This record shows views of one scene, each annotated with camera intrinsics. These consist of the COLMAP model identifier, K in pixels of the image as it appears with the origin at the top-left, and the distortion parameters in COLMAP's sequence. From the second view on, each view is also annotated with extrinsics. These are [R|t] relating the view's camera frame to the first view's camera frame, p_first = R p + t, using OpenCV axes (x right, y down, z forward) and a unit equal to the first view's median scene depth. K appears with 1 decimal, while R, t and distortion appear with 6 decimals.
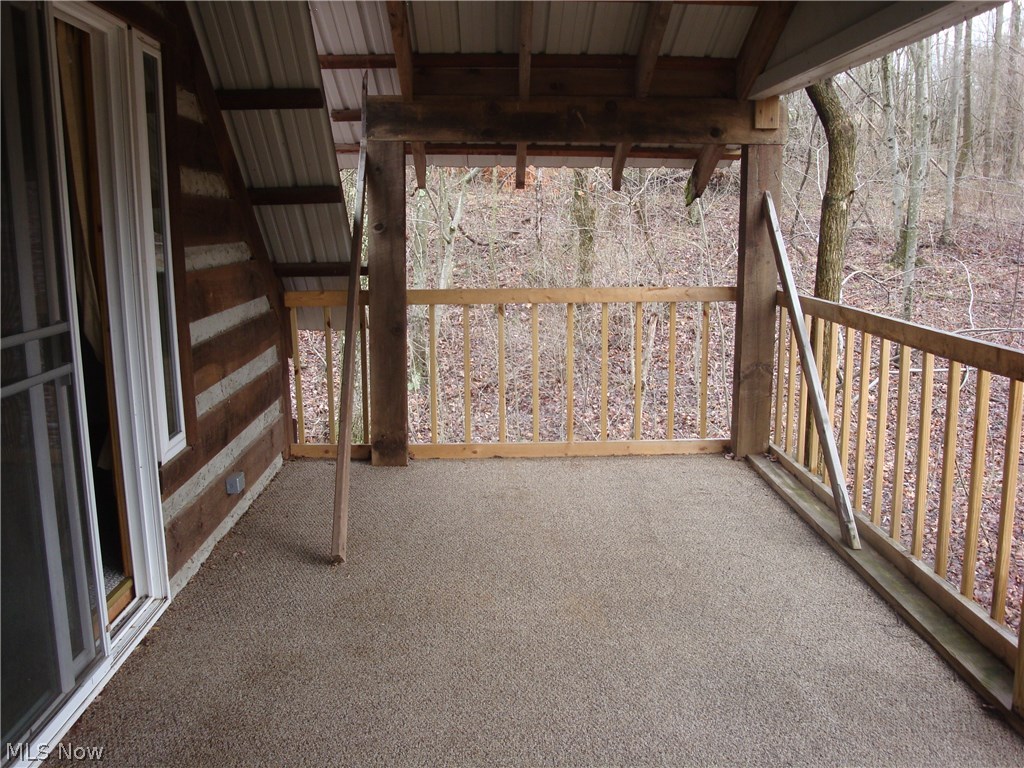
lens RADIAL K [[857.1, 0, 512.0], [0, 857.1, 384.0], [0, 0, 1]] dist [-0.167767, 0.120797]
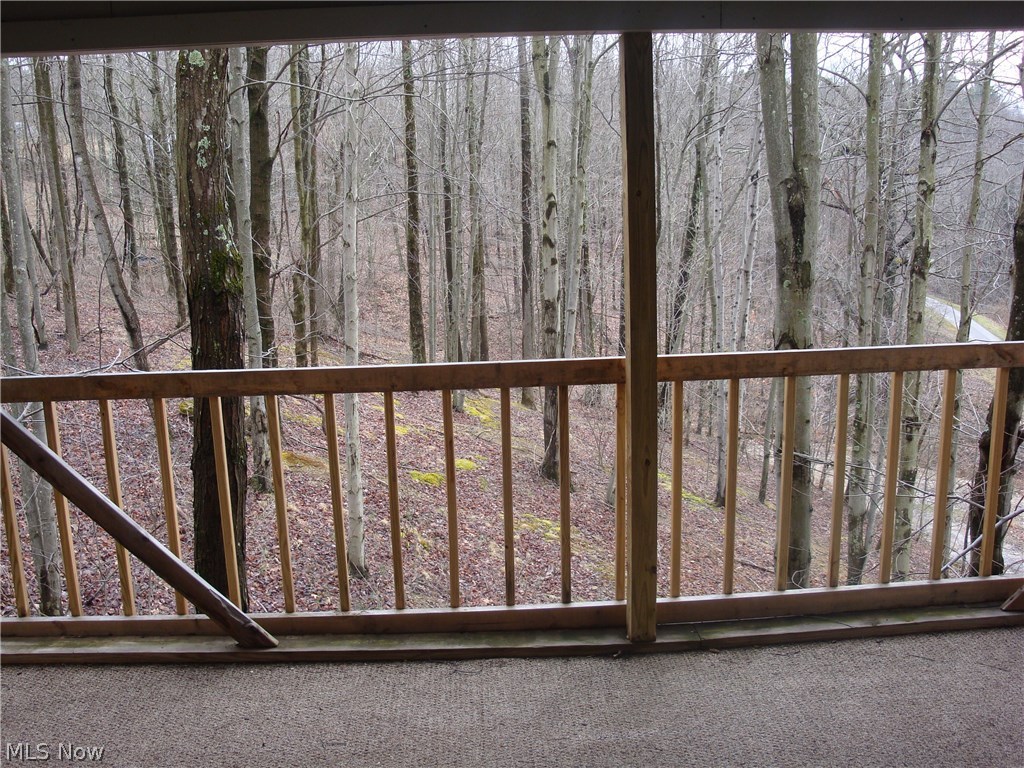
lens RADIAL K [[857.1, 0, 512.0], [0, 857.1, 384.0], [0, 0, 1]] dist [-0.167767, 0.120797]
pose [[-0.002056, -0.166774, 0.985993, -0.383491], [0.208319, 0.964292, 0.163538, -0.148403], [-0.978059, 0.205737, 0.032759, 0.698278]]
